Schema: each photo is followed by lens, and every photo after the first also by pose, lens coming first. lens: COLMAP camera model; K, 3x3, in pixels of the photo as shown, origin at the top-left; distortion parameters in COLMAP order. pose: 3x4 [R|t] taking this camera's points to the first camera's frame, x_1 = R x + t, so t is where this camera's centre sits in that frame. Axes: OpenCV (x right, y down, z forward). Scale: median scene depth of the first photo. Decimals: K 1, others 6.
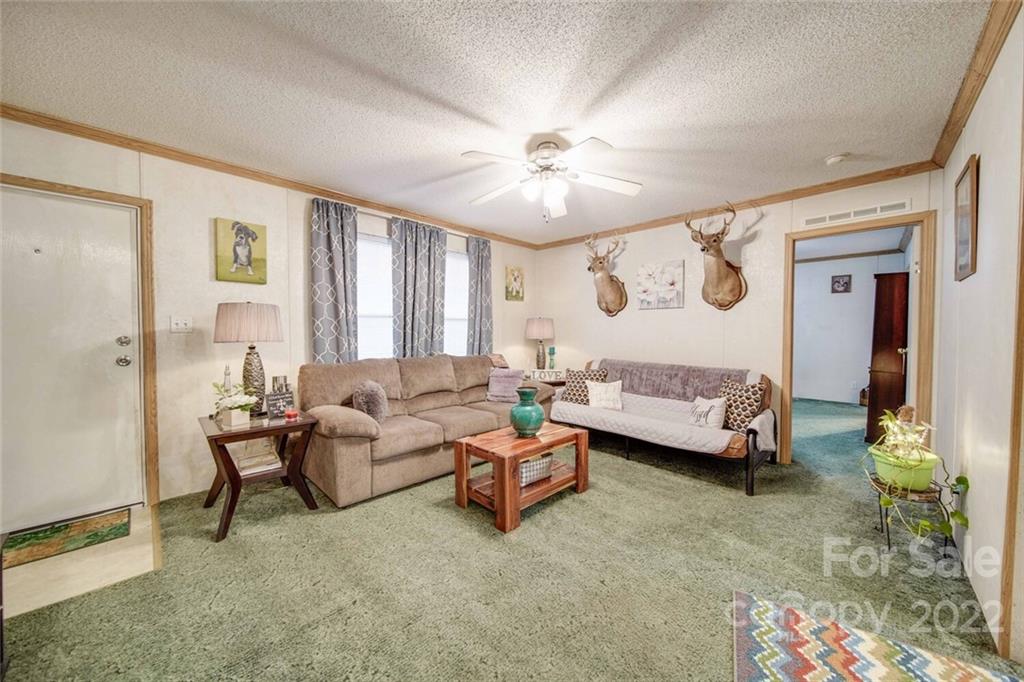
lens RADIAL K [[360.0, 0, 512.3], [0, 360.0, 338.3], [0, 0, 1]] dist [0.000763, -0.000671]
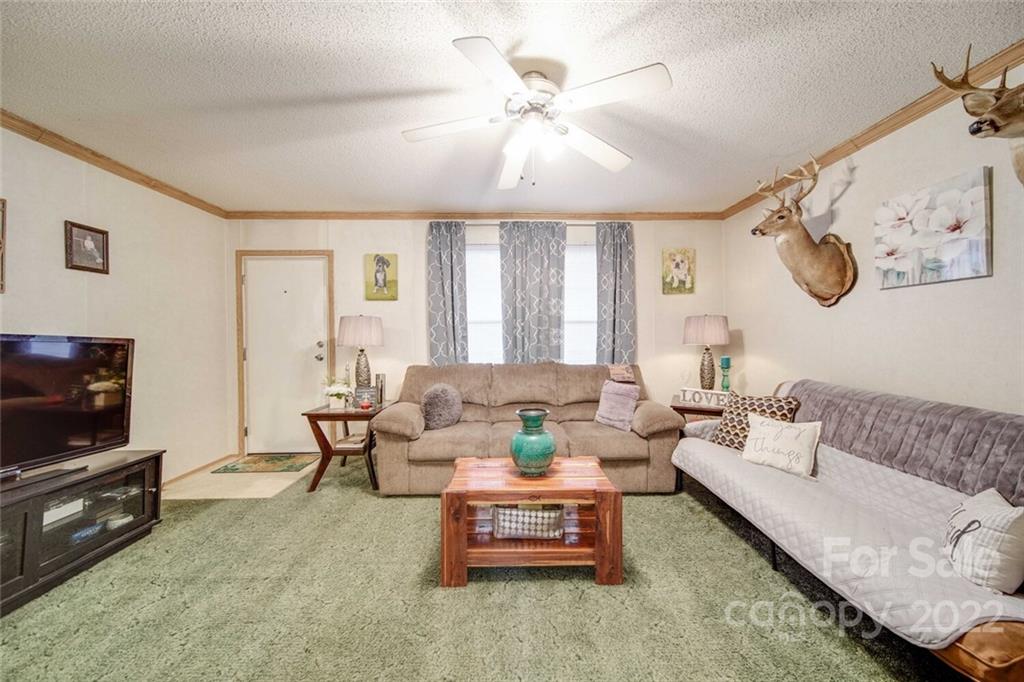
lens RADIAL K [[360.0, 0, 512.8], [0, 360.0, 338.8], [0, 0, 1]] dist [0.000763, -0.000671]
pose [[0.719727, -0.005001, -0.694239, 0.372932], [-0.004575, 0.999918, -0.011945, -0.001492], [0.694242, 0.011773, 0.719645, 0.297428]]
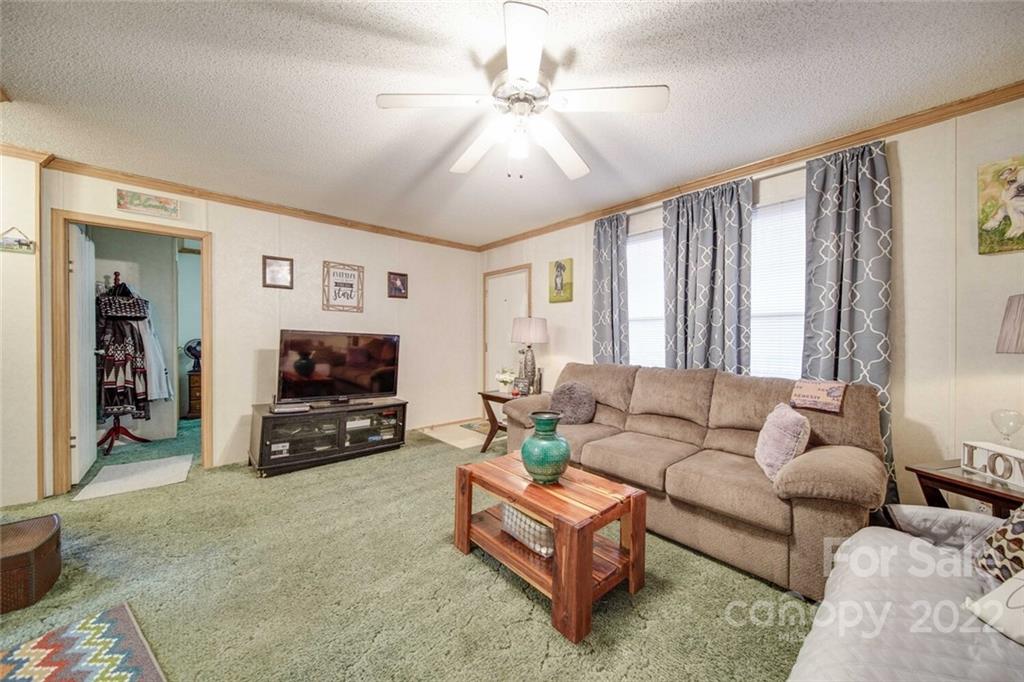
lens RADIAL K [[360.0, 0, 516.6], [0, 360.0, 338.9], [0, 0, 1]] dist [0.000763, -0.000671]
pose [[-0.052509, 0.001989, -0.998618, 0.524207], [-0.023545, 0.999718, 0.003229, -0.006339], [0.998343, 0.023682, -0.052448, 0.681873]]
